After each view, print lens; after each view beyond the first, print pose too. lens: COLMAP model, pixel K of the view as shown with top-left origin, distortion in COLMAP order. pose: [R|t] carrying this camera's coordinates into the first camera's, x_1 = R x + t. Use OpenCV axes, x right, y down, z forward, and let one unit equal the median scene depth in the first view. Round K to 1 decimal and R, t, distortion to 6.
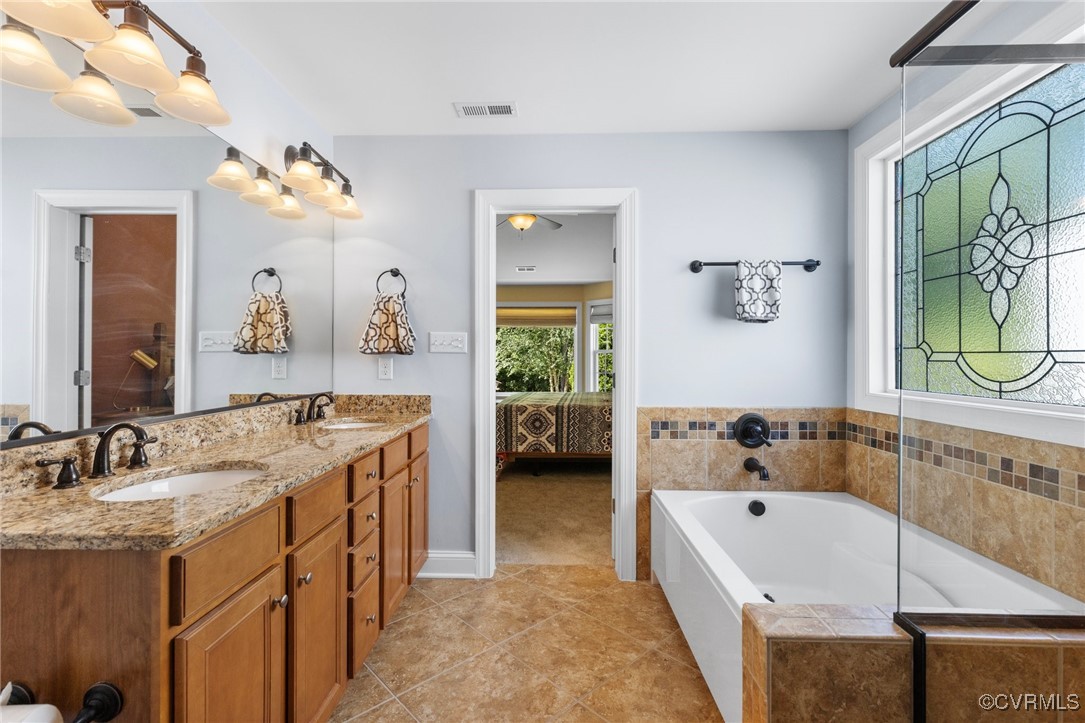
lens RADIAL K [[489.4, 0, 542.7], [0, 489.4, 356.1], [0, 0, 1]] dist [0.002865, 0.000047]
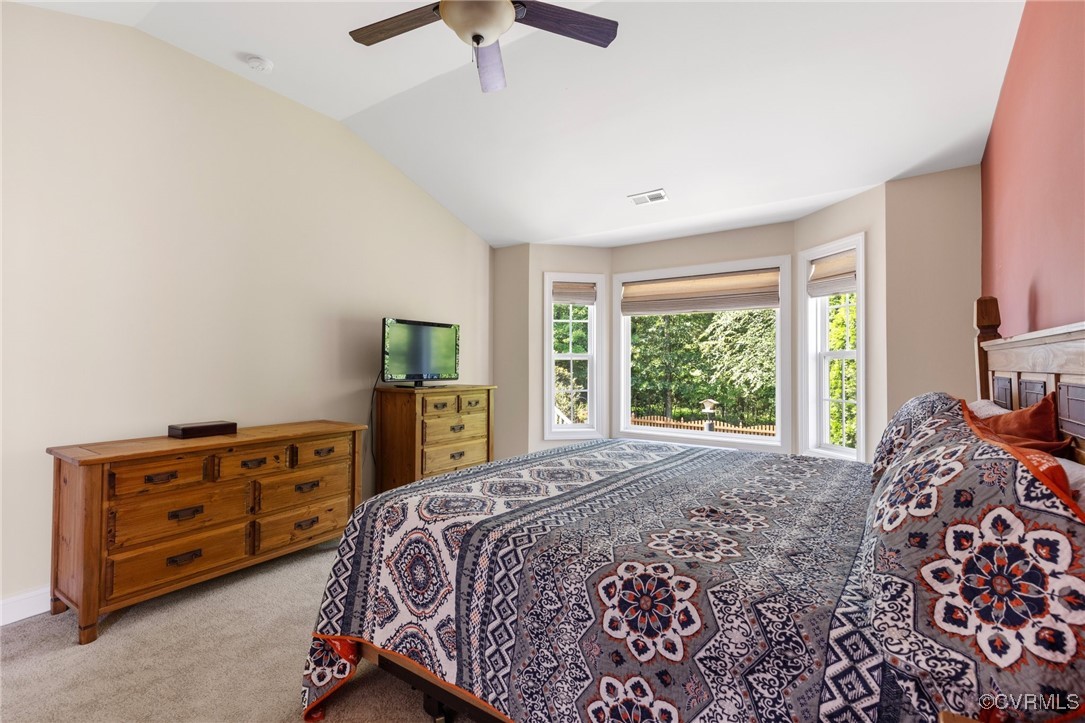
lens RADIAL K [[489.4, 0, 541.8], [0, 489.4, 360.4], [0, 0, 1]] dist [0.002865, 0.000047]
pose [[0.841982, -0.005915, -0.539474, 0.230831], [-0.001612, 0.999908, -0.013480, 0.003156], [0.539504, 0.012220, 0.841895, 0.772621]]
